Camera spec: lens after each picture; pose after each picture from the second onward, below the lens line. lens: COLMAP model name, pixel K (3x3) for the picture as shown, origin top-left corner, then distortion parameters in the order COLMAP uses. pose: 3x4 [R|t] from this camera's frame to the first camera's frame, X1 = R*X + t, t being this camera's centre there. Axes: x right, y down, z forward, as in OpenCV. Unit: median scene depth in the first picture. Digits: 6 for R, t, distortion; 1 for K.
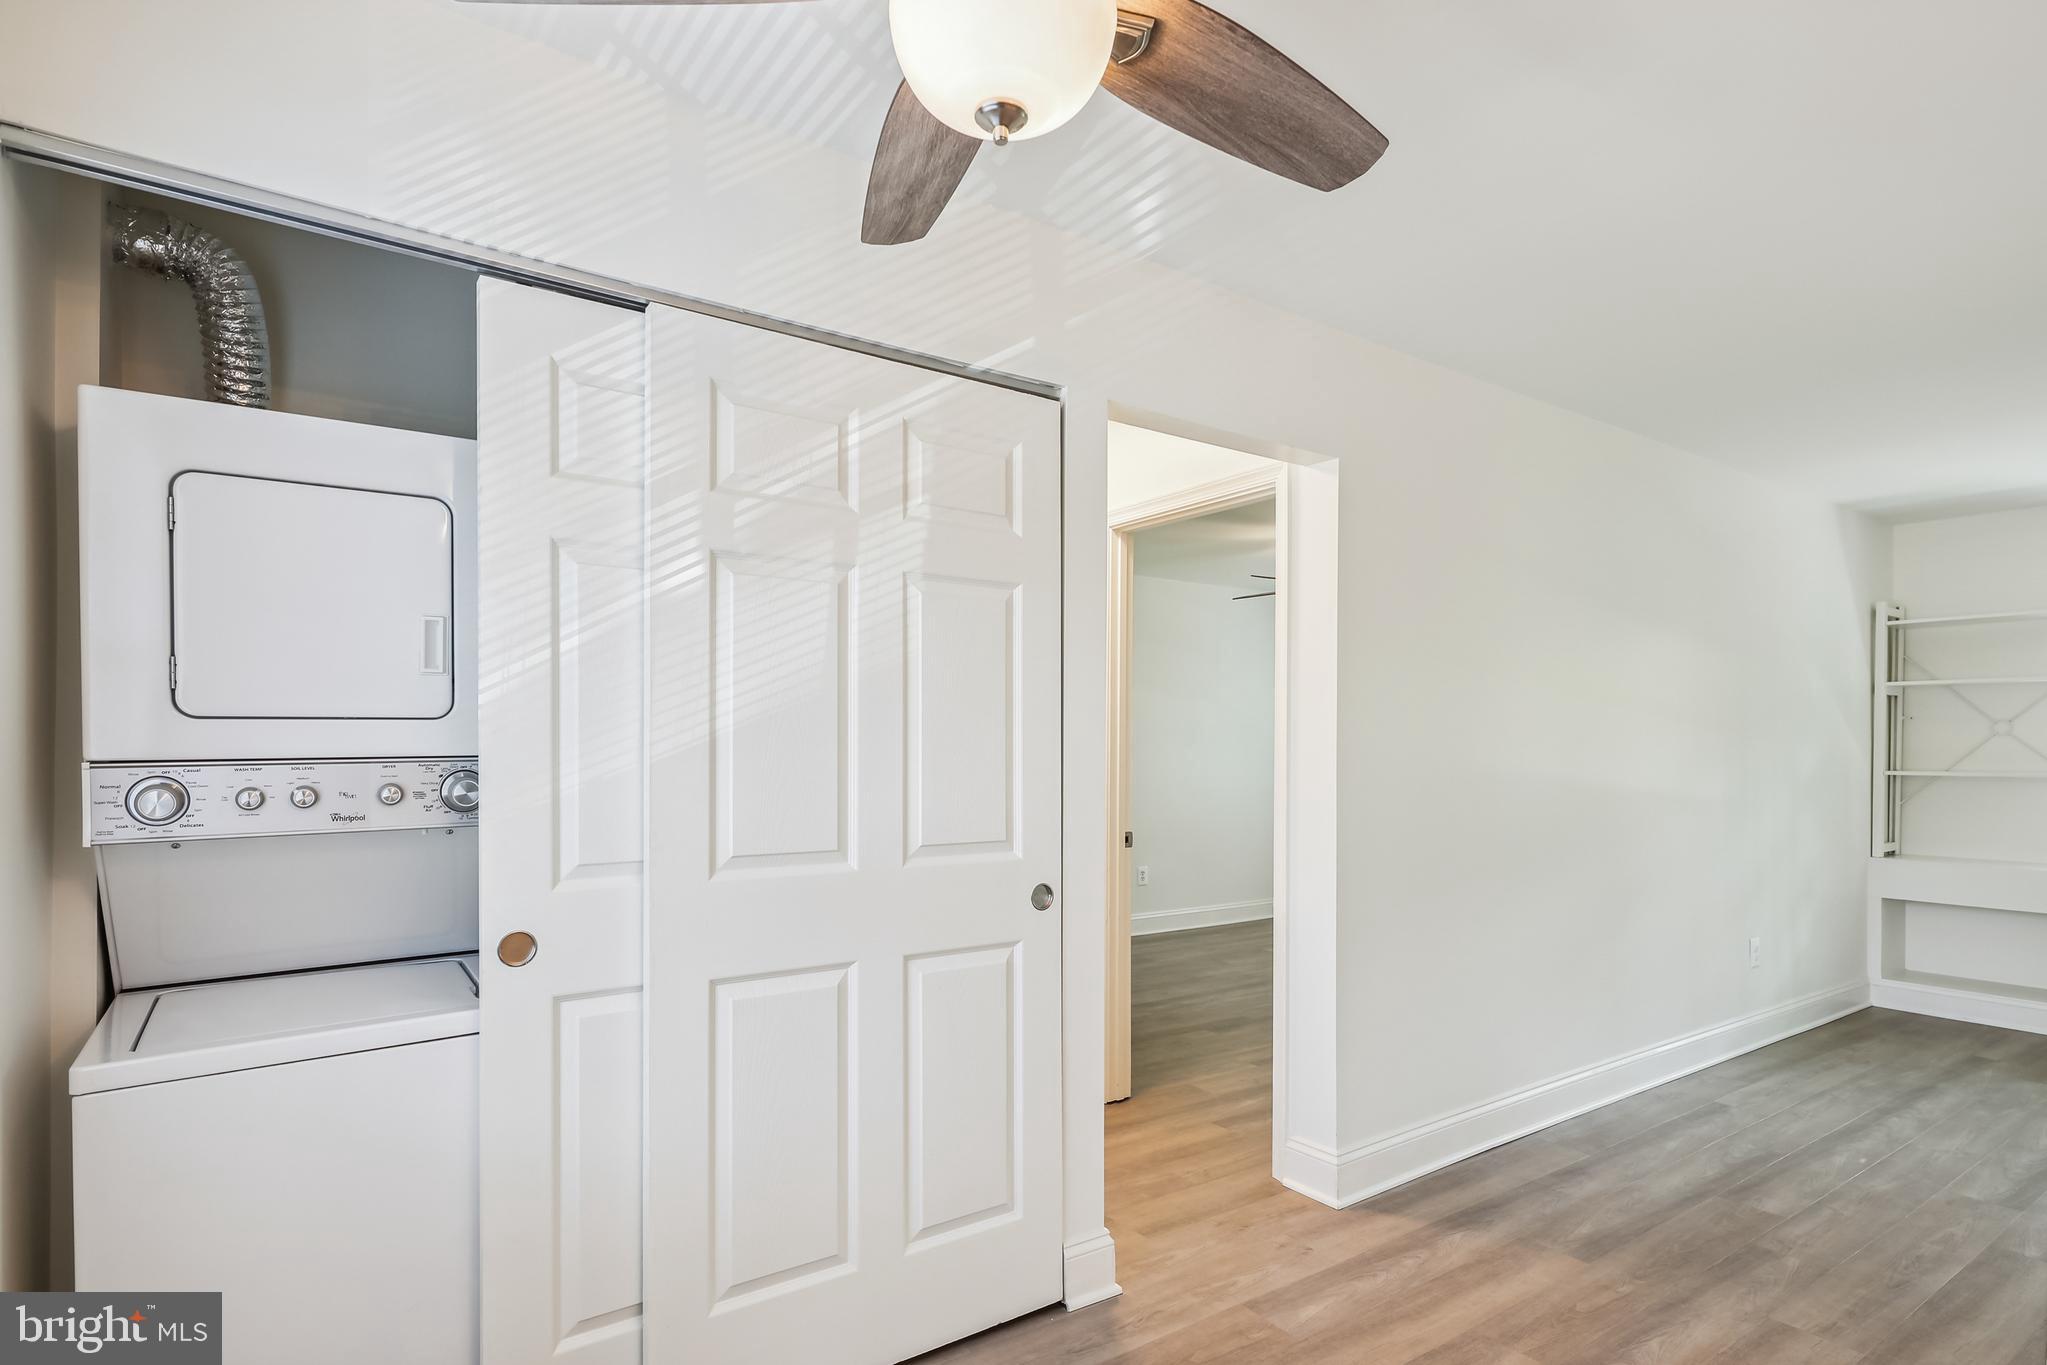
lens RADIAL K [[1086.7, 0, 1030.5], [0, 1086.7, 756.7], [0, 0, 1]] dist [-0.003023, -0.000455]
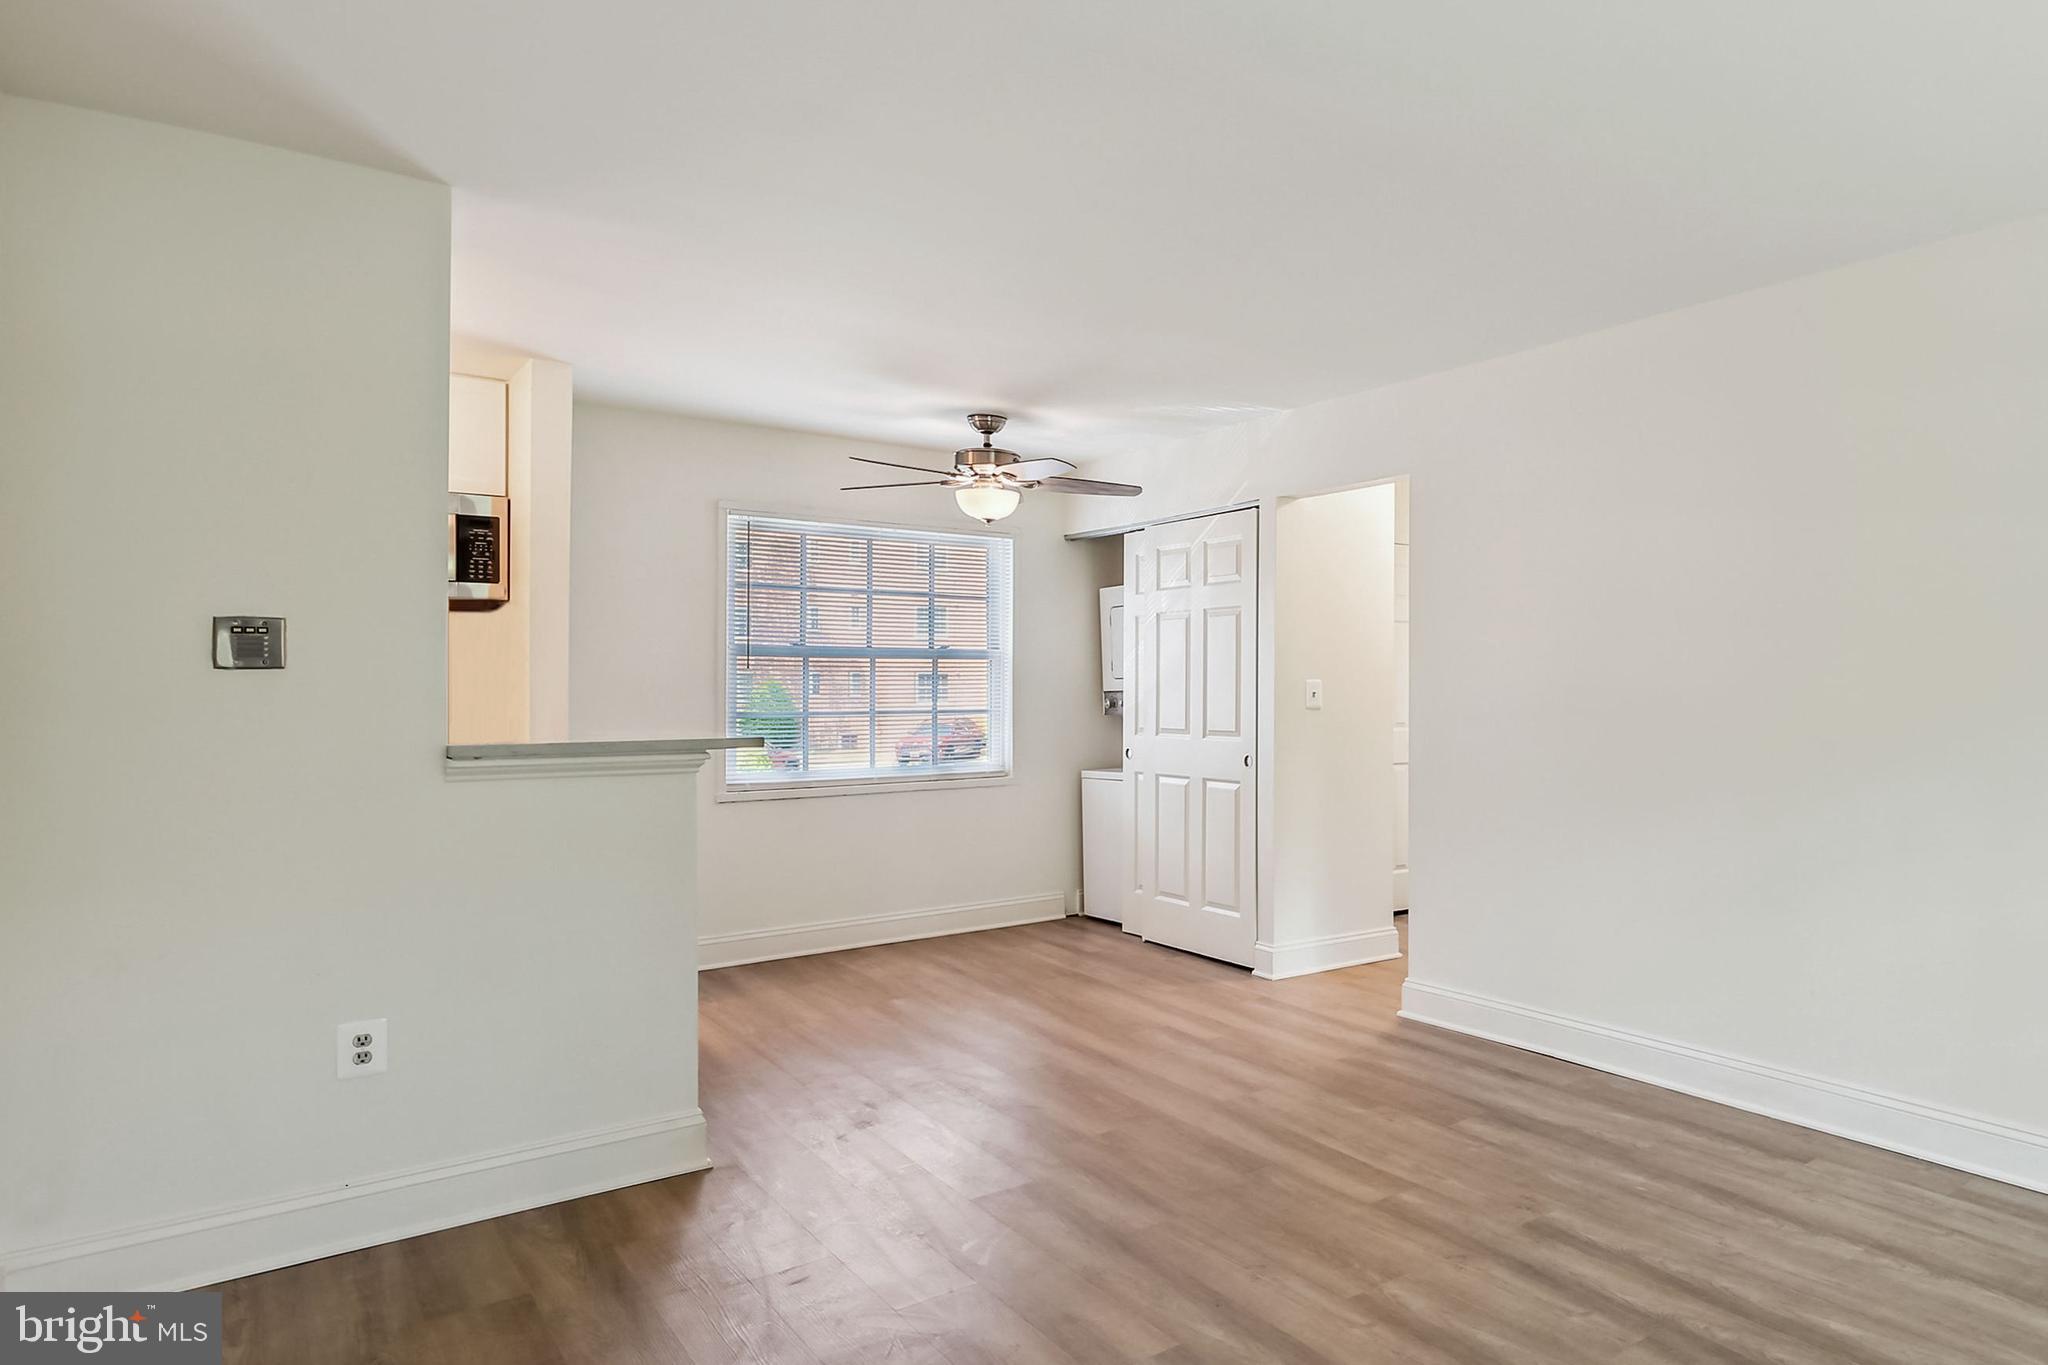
lens RADIAL K [[829.5, 0, 1019.1], [0, 829.5, 681.5], [0, 0, 1]] dist [-0.000802, -0.000672]
pose [[-0.011124, -0.009165, -0.999896, 1.477373], [0.010814, 0.999898, -0.009285, -0.007287], [0.999880, -0.010917, -0.011024, 0.577312]]
